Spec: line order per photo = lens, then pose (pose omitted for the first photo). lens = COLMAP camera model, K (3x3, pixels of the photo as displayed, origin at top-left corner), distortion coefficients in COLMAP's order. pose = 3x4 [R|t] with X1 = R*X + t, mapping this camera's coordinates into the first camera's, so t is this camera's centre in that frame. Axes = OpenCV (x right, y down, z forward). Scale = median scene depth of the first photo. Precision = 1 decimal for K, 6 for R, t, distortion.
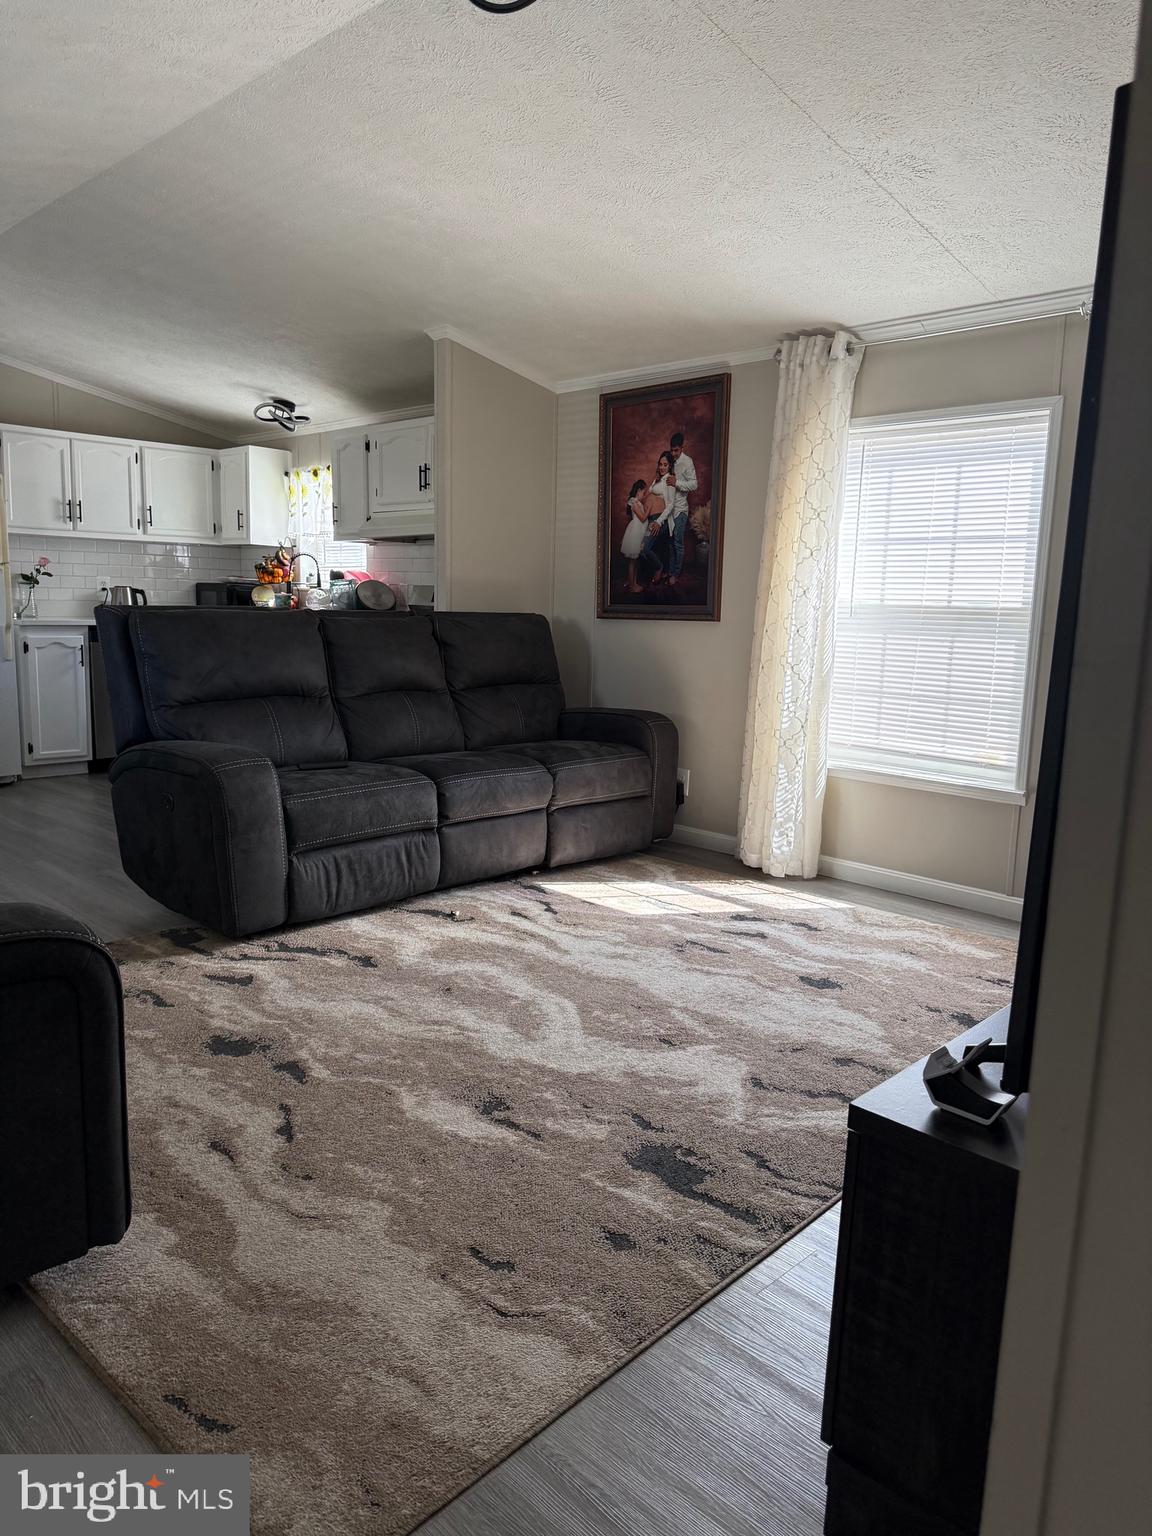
lens RADIAL K [[1087.5, 0, 581.7], [0, 1087.5, 778.7], [0, 0, 1]] dist [0.044399, -0.062827]
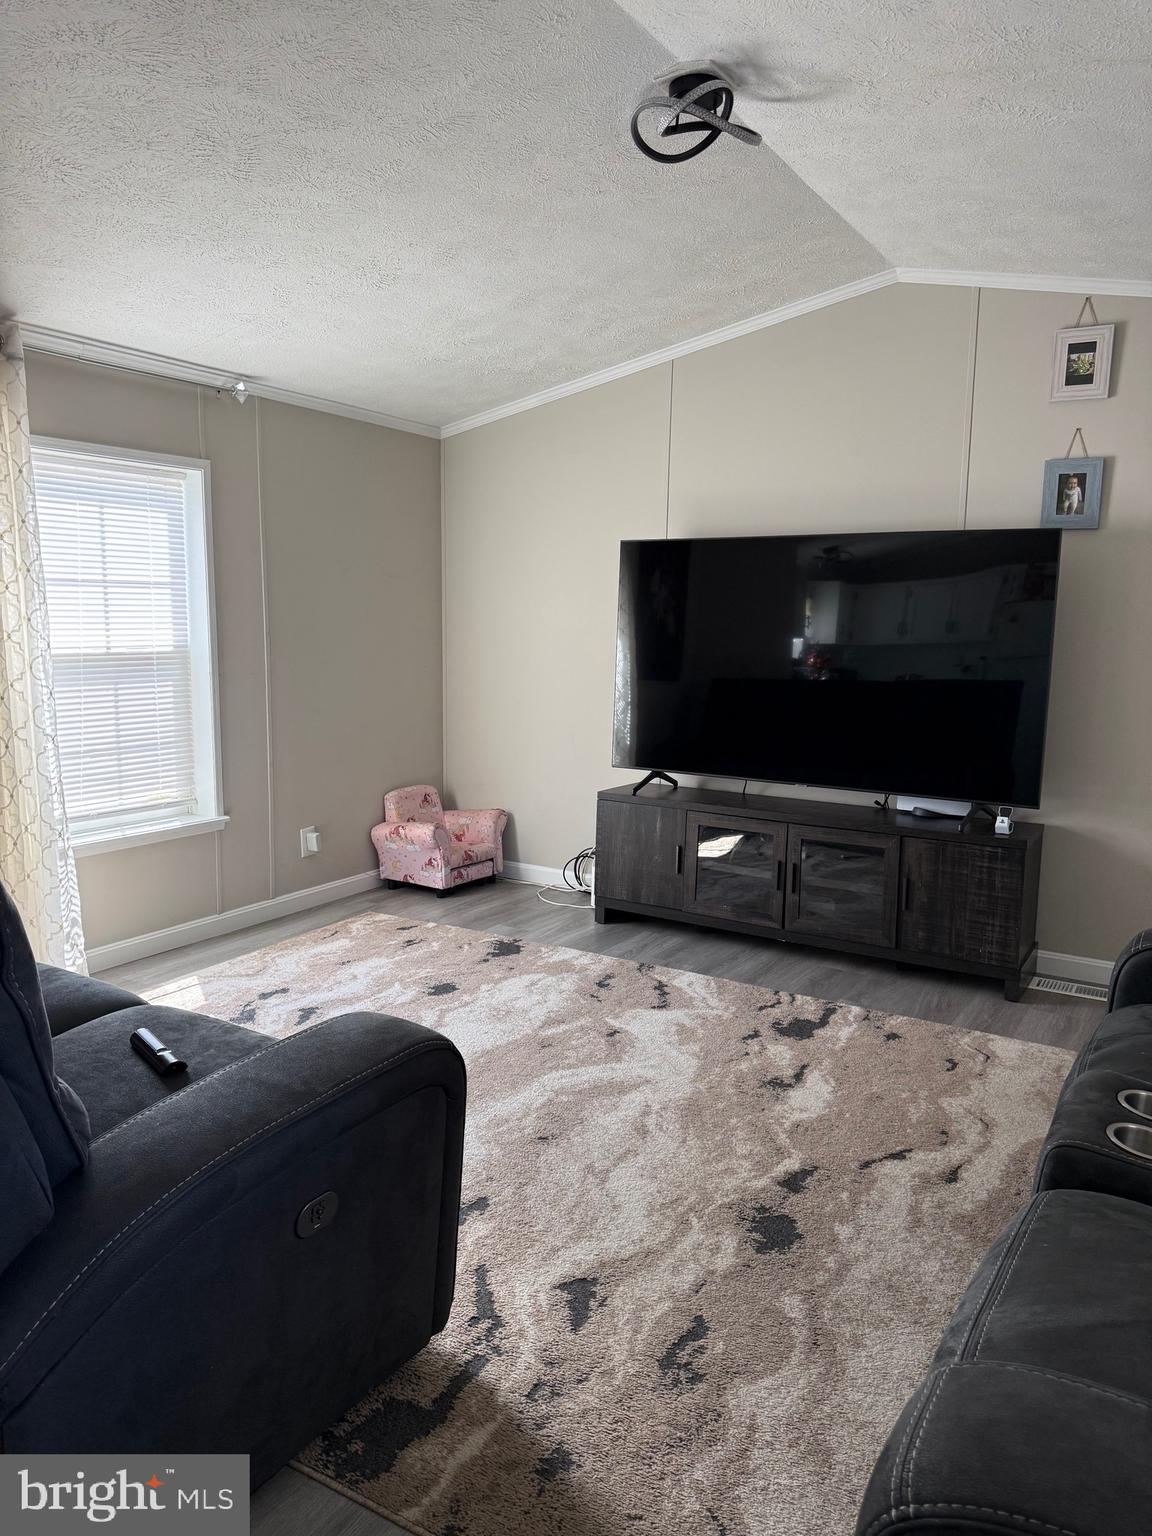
lens RADIAL K [[1087.5, 0, 569.2], [0, 1087.5, 763.1], [0, 0, 1]] dist [0.044399, -0.062827]
pose [[-0.213749, -0.166661, 0.962567, -0.577613], [0.145342, 0.968948, 0.200041, -0.167686], [-0.966016, 0.182660, -0.182889, 0.686657]]
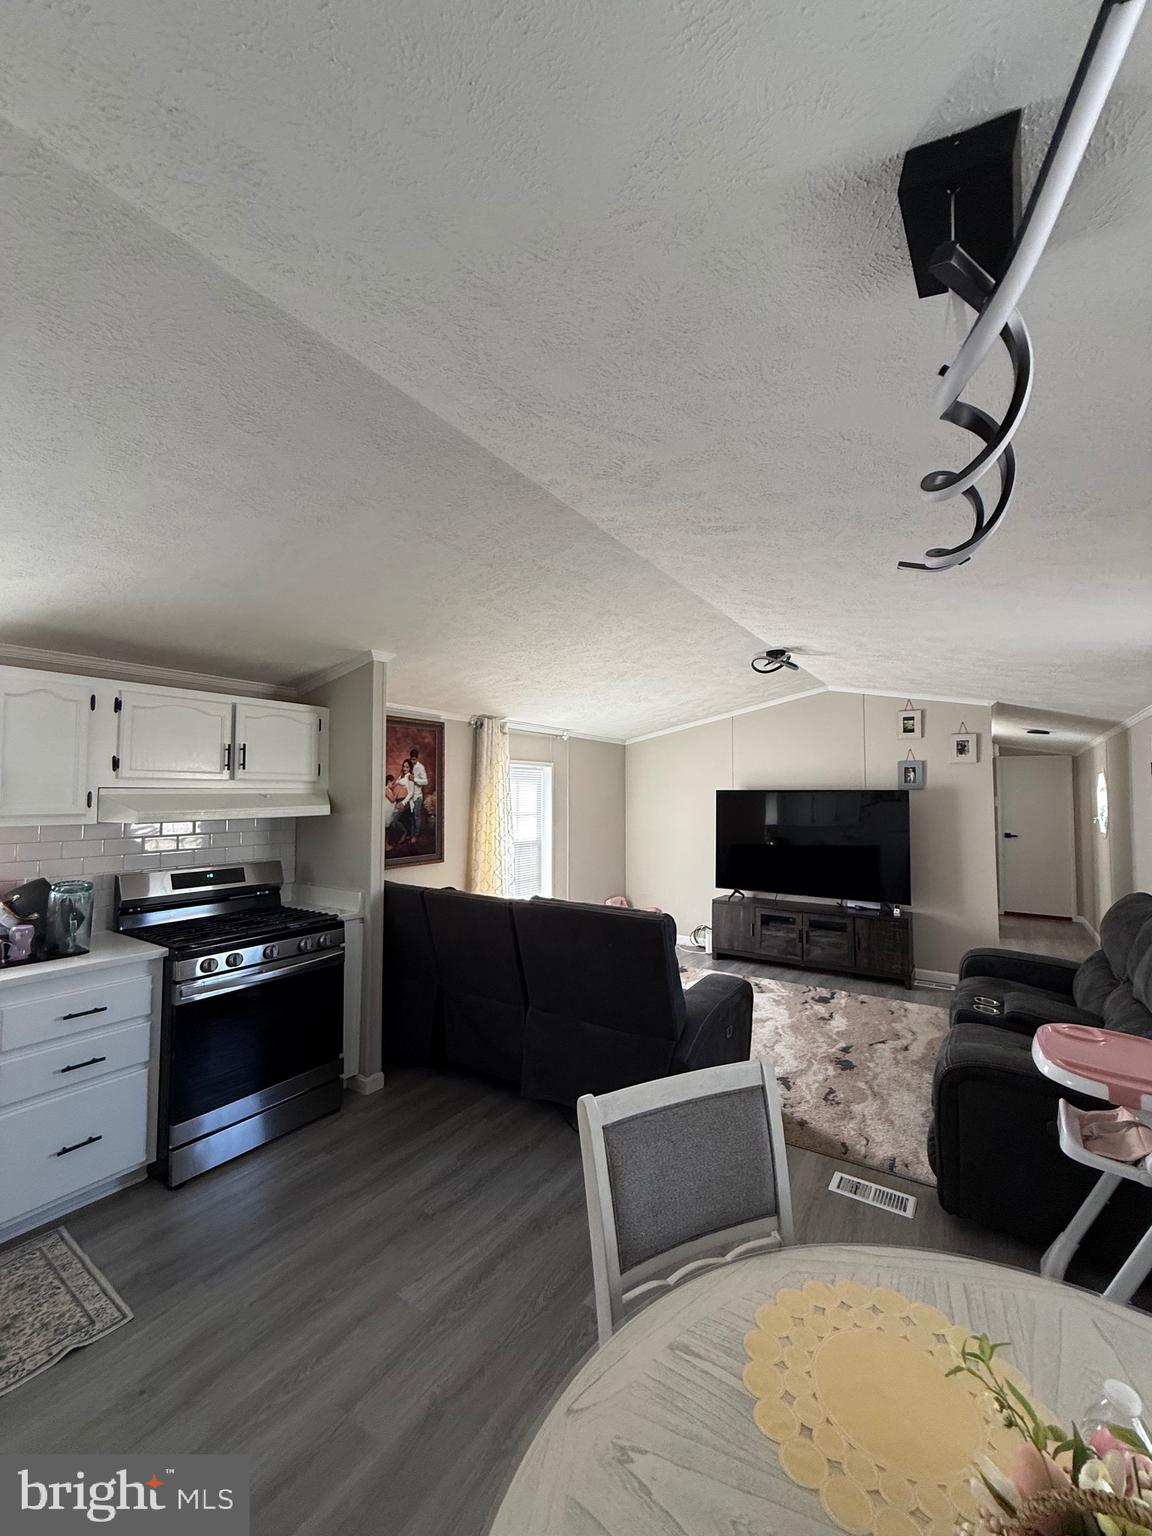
lens RADIAL K [[612.2, 0, 579.8], [0, 612.2, 765.1], [0, 0, 1]] dist [-0.003249, 0.000617]
pose [[-0.189117, 0.024384, 0.981652, -0.820728], [0.154874, 0.987920, 0.005297, -0.258729], [-0.969664, 0.153034, -0.190609, 0.931438]]
